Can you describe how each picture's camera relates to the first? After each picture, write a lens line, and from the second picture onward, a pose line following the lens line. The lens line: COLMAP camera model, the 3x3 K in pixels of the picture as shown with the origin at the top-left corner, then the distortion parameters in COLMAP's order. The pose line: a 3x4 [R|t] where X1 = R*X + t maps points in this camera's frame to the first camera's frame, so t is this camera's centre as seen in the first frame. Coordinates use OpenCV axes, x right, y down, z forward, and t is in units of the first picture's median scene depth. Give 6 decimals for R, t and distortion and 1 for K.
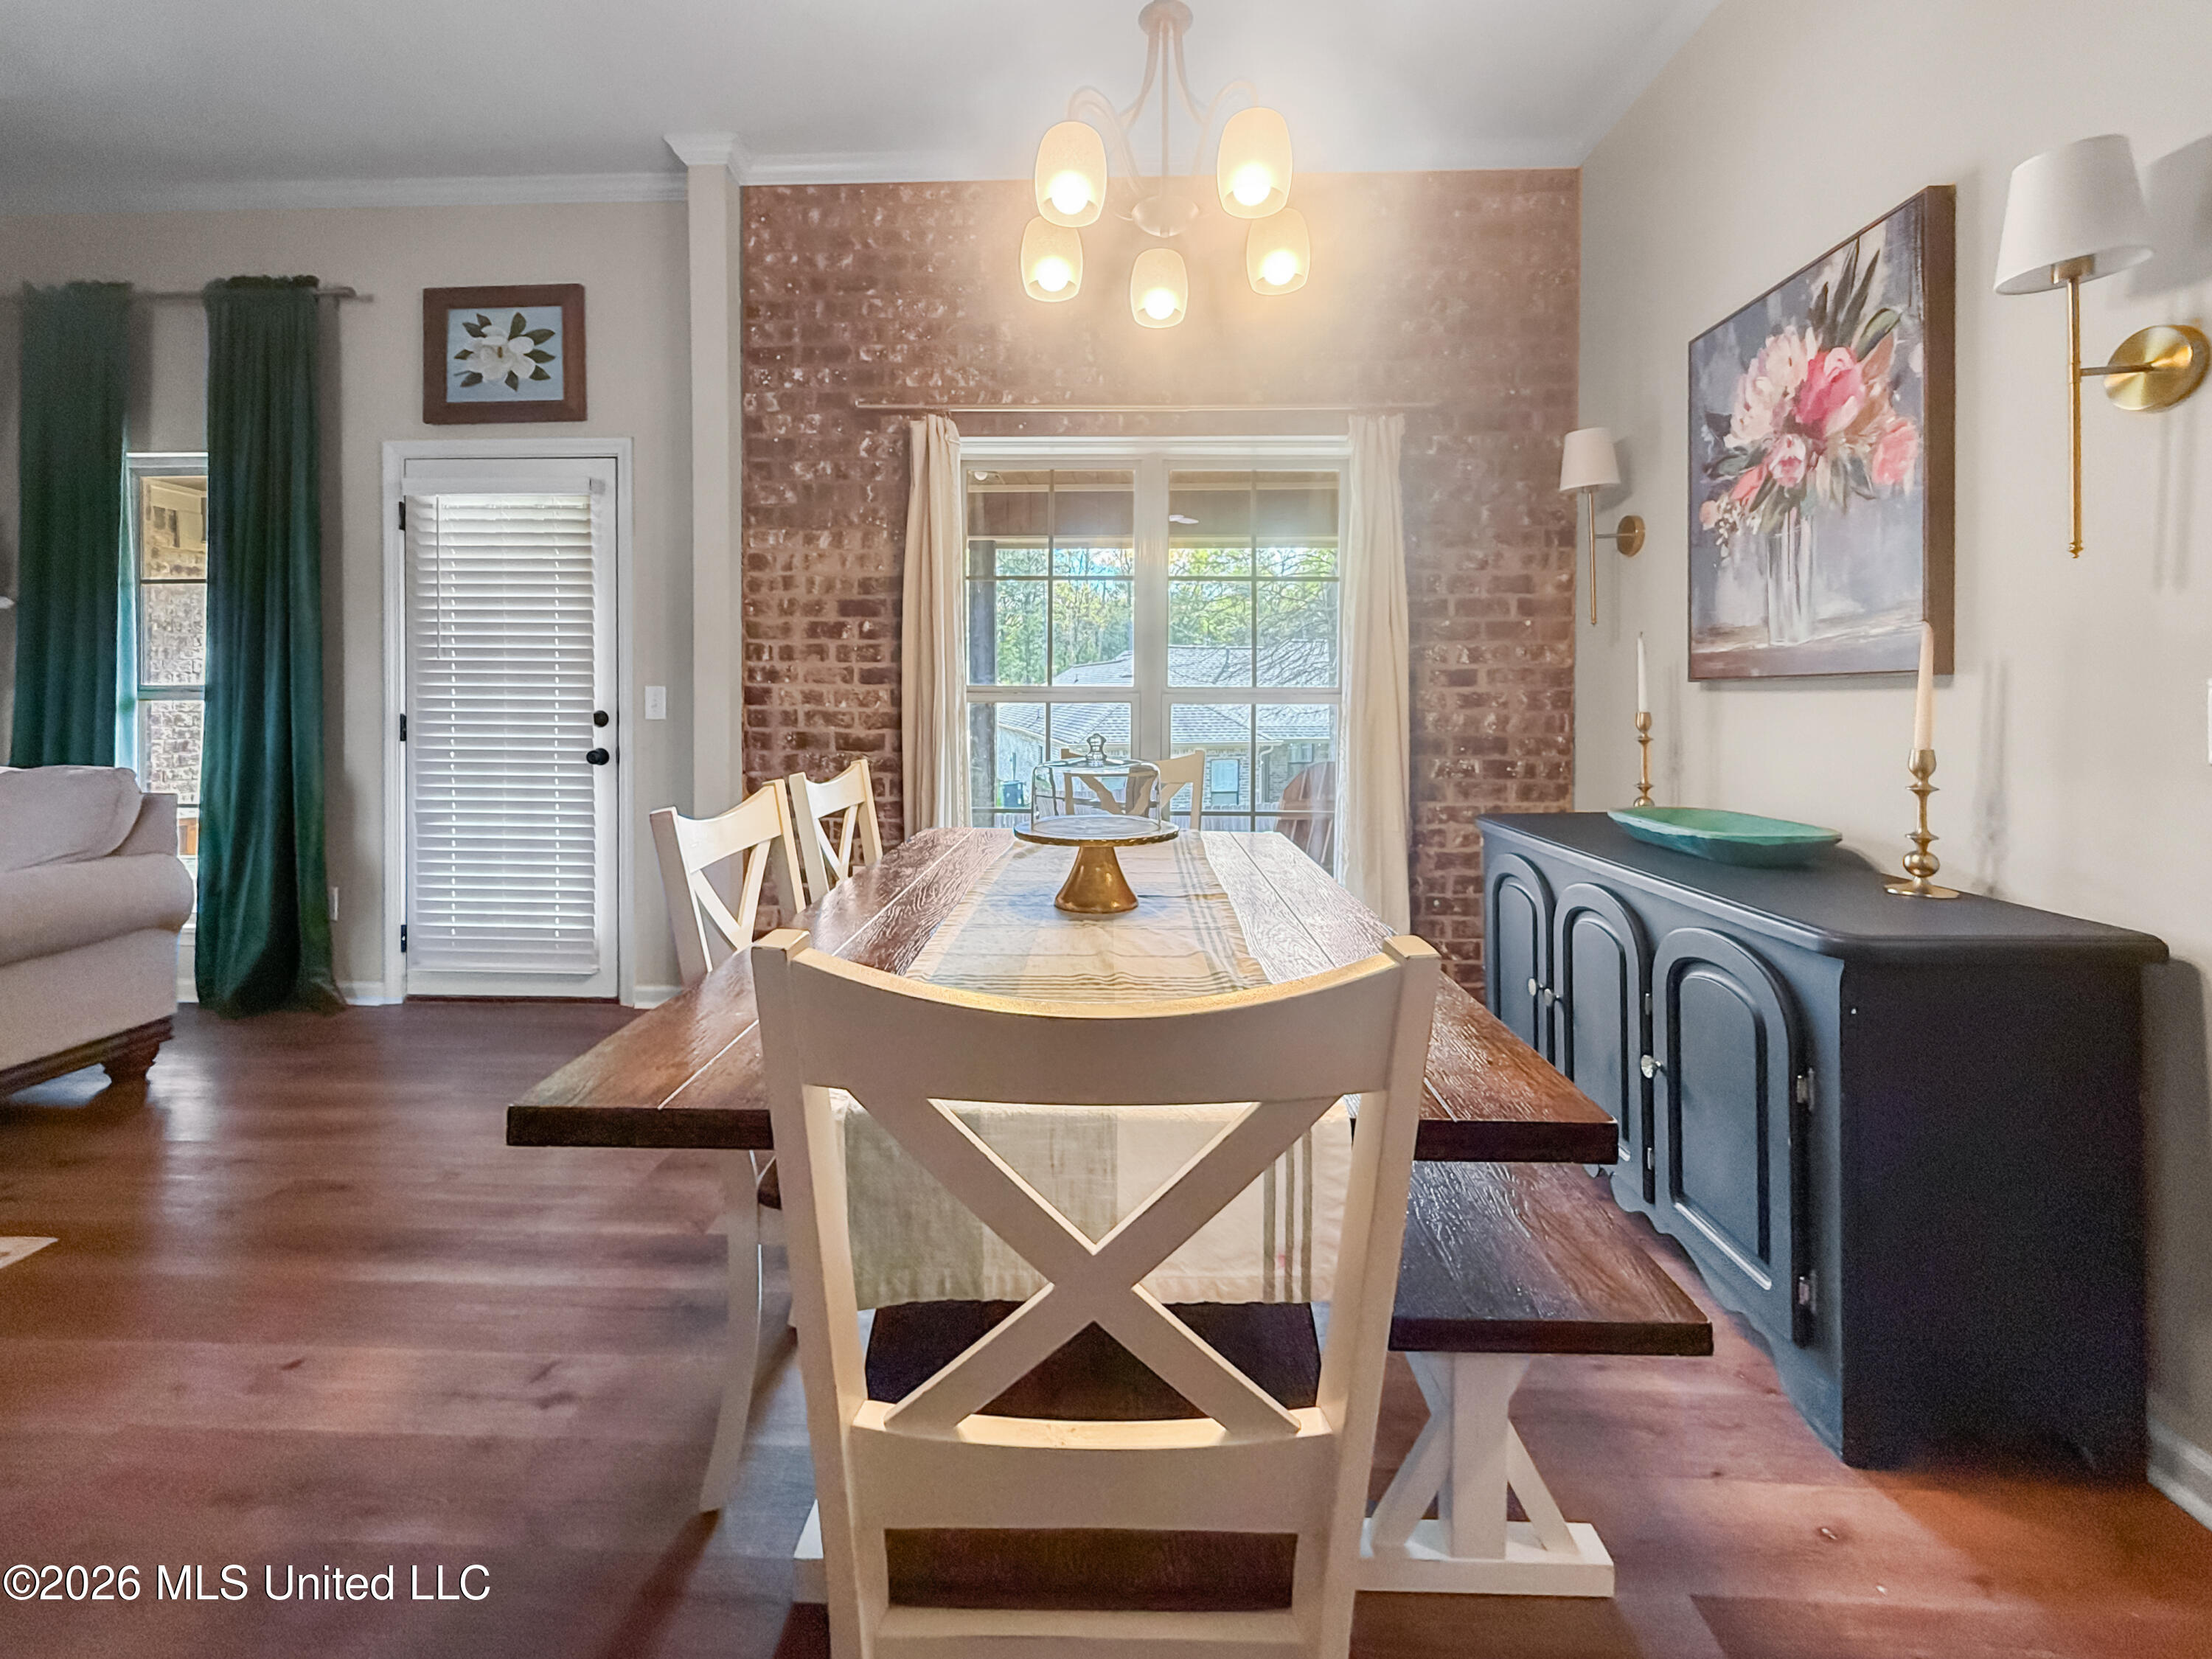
lens RADIAL K [[927.5, 0, 1107.2], [0, 927.5, 709.0], [0, 0, 1]] dist [-0.002431, -0.000435]
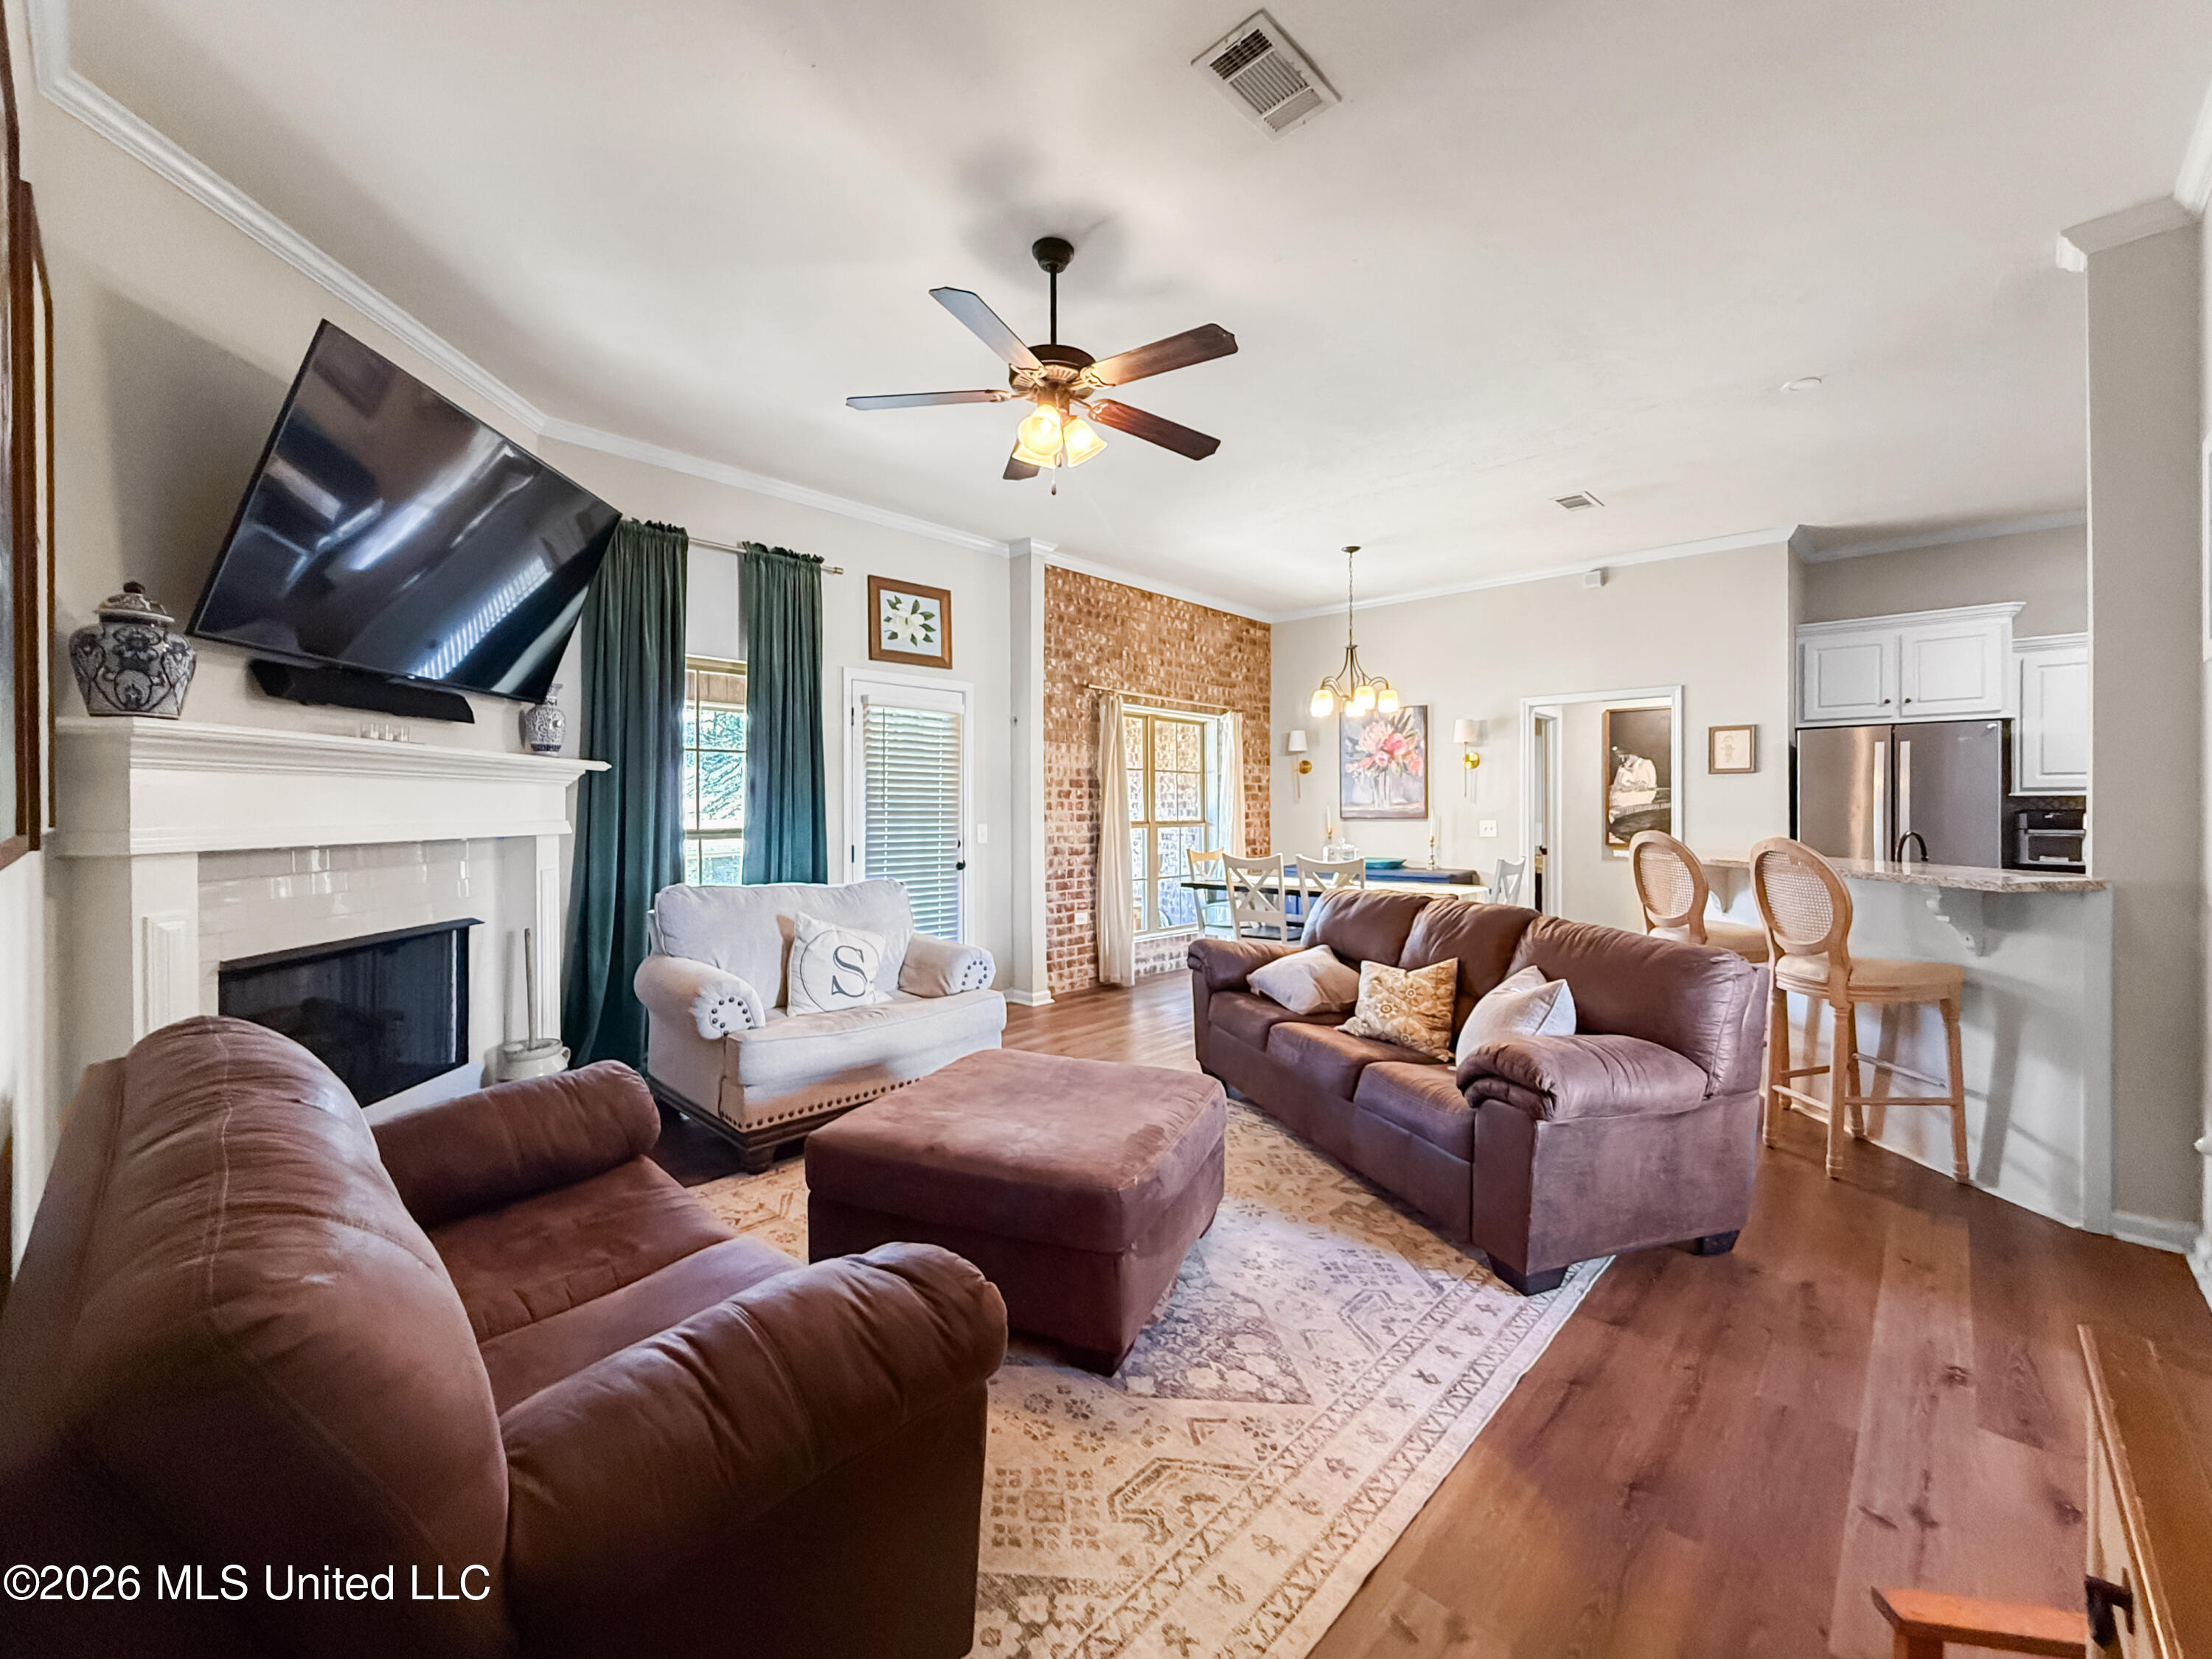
lens RADIAL K [[904.9, 0, 1110.4], [0, 904.9, 809.4], [0, 0, 1]] dist [-0.000610, 0.000048]
pose [[0.652620, -0.003170, 0.757679, -1.685292], [0.013168, 0.999888, -0.007158, -0.038134], [-0.757571, 0.014648, 0.652589, -0.319788]]
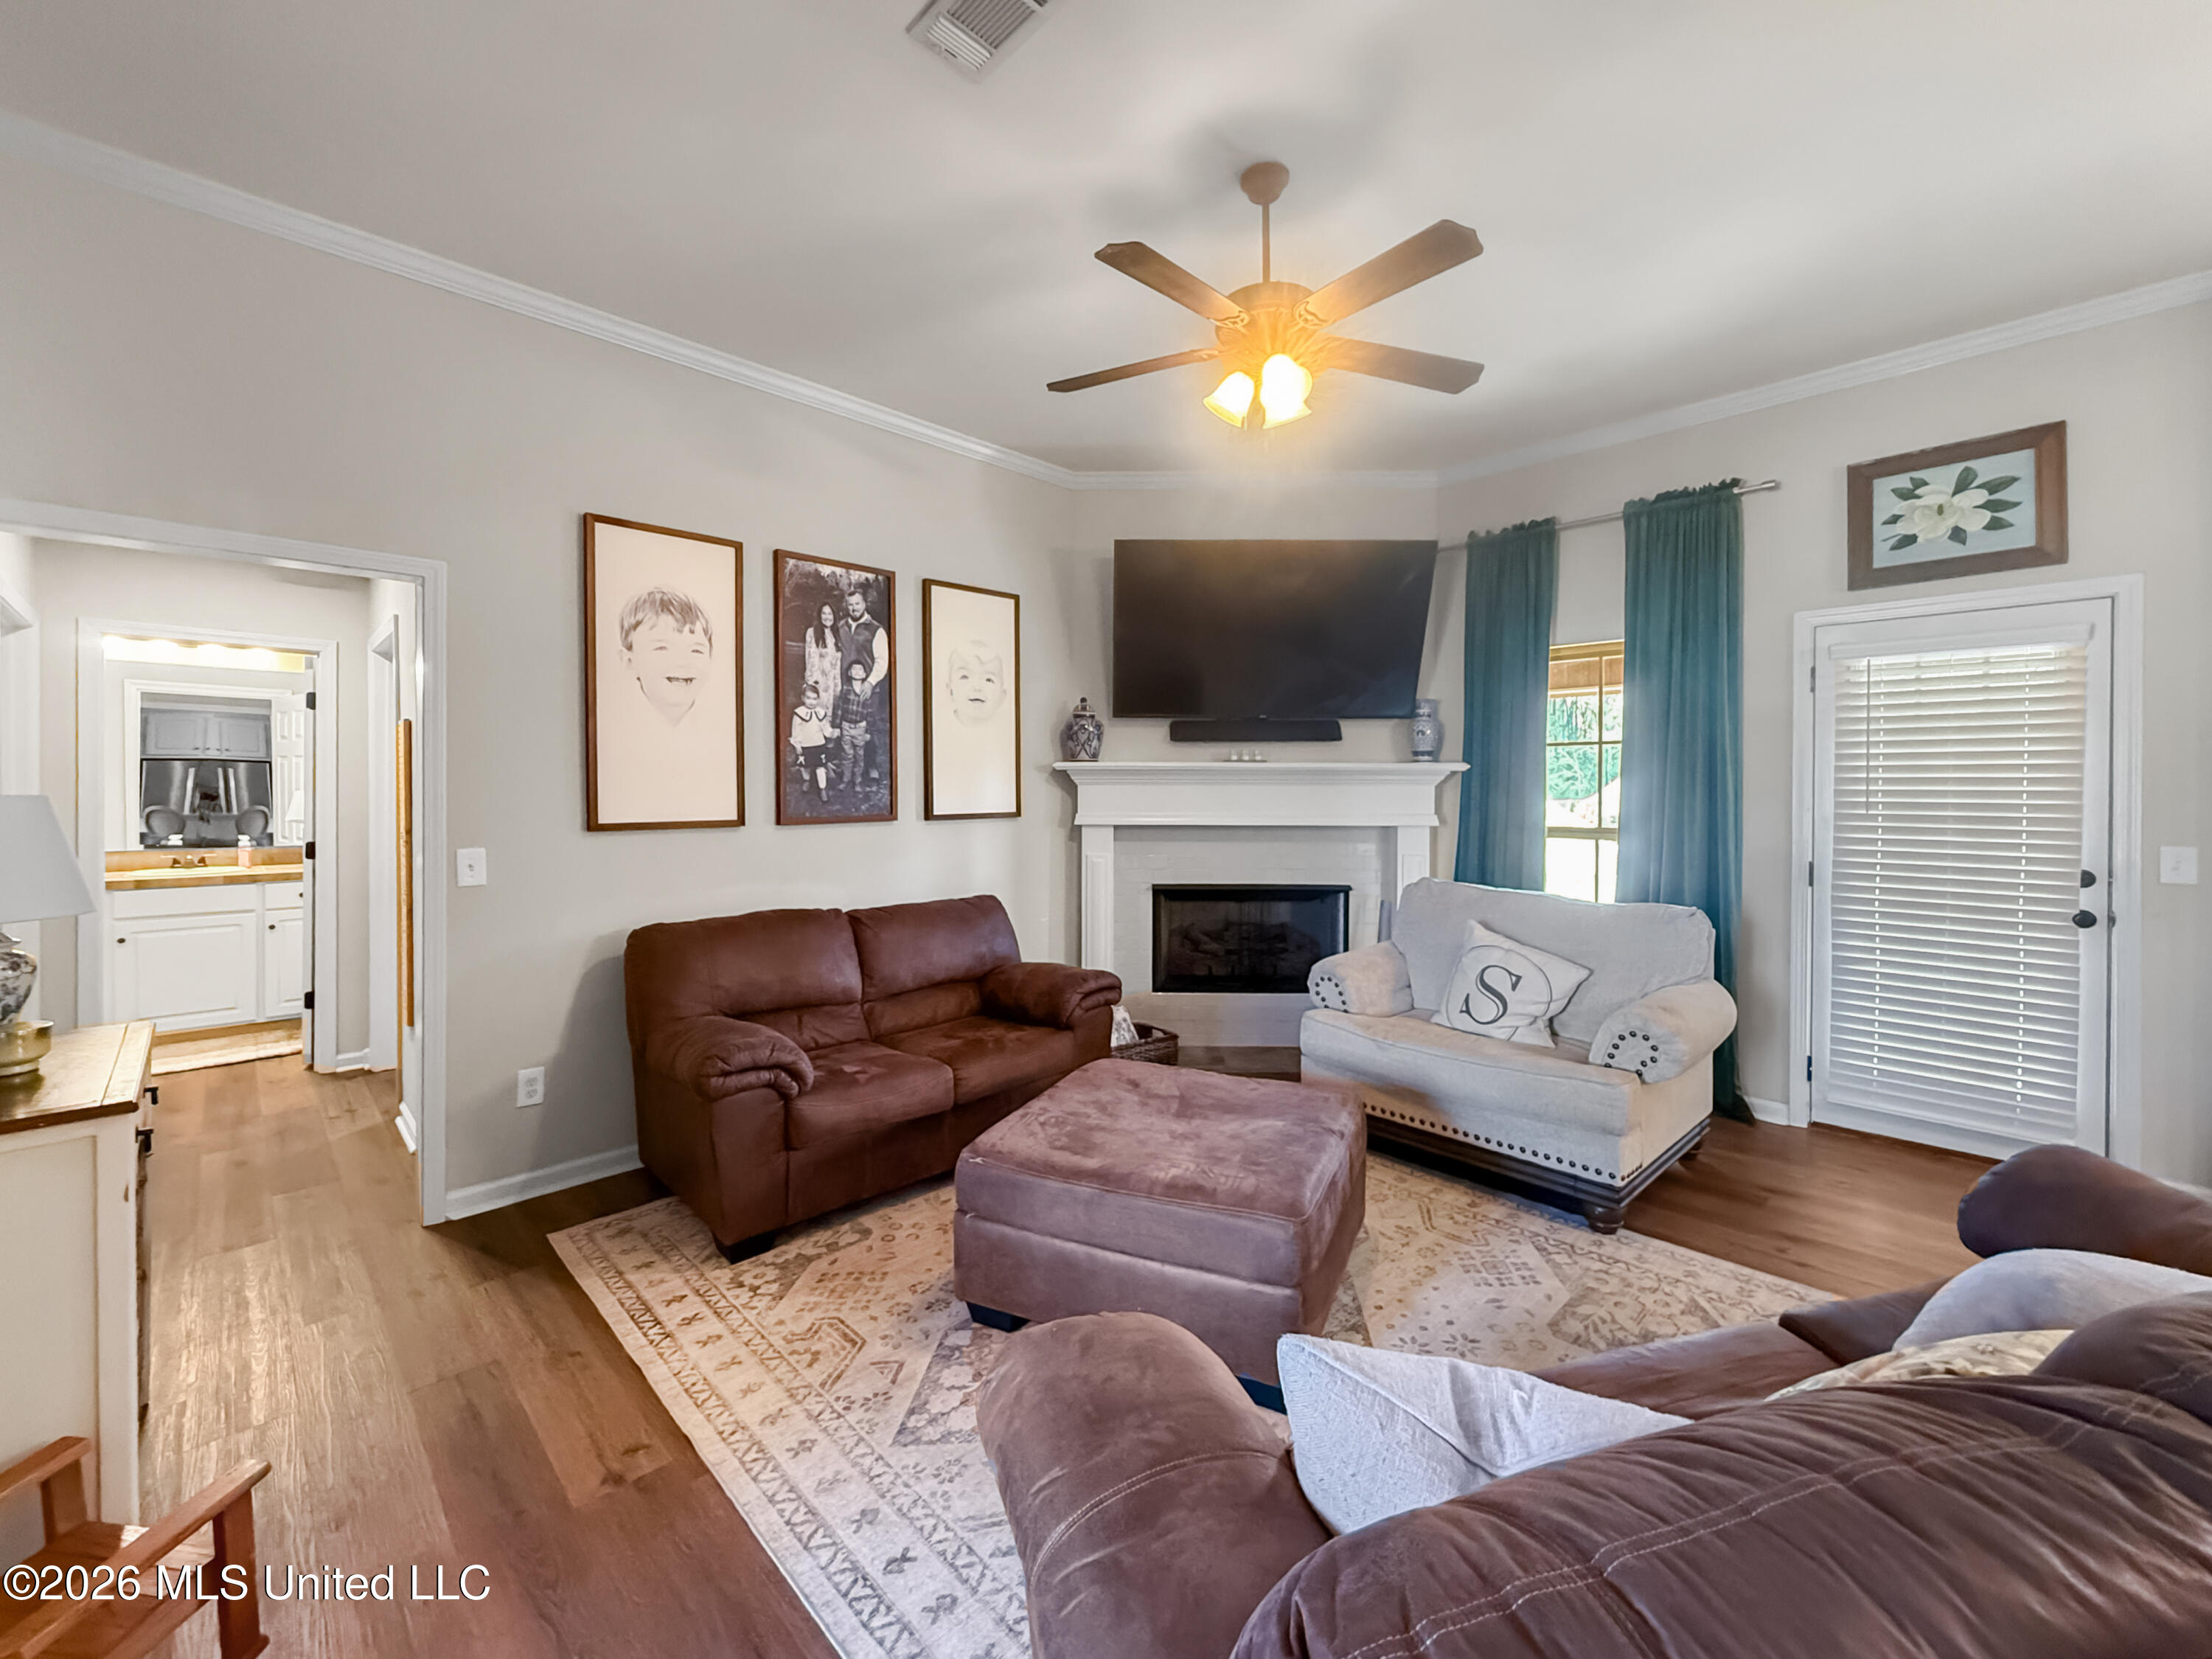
lens RADIAL K [[897.7, 0, 1096.4], [0, 897.7, 789.7], [0, 0, 1]] dist [-0.000808, 0.000144]
pose [[0.725863, 0.001487, -0.687838, -0.671678], [-0.012442, 0.999862, -0.010968, -0.058241], [0.687727, 0.016519, 0.725781, -0.355103]]
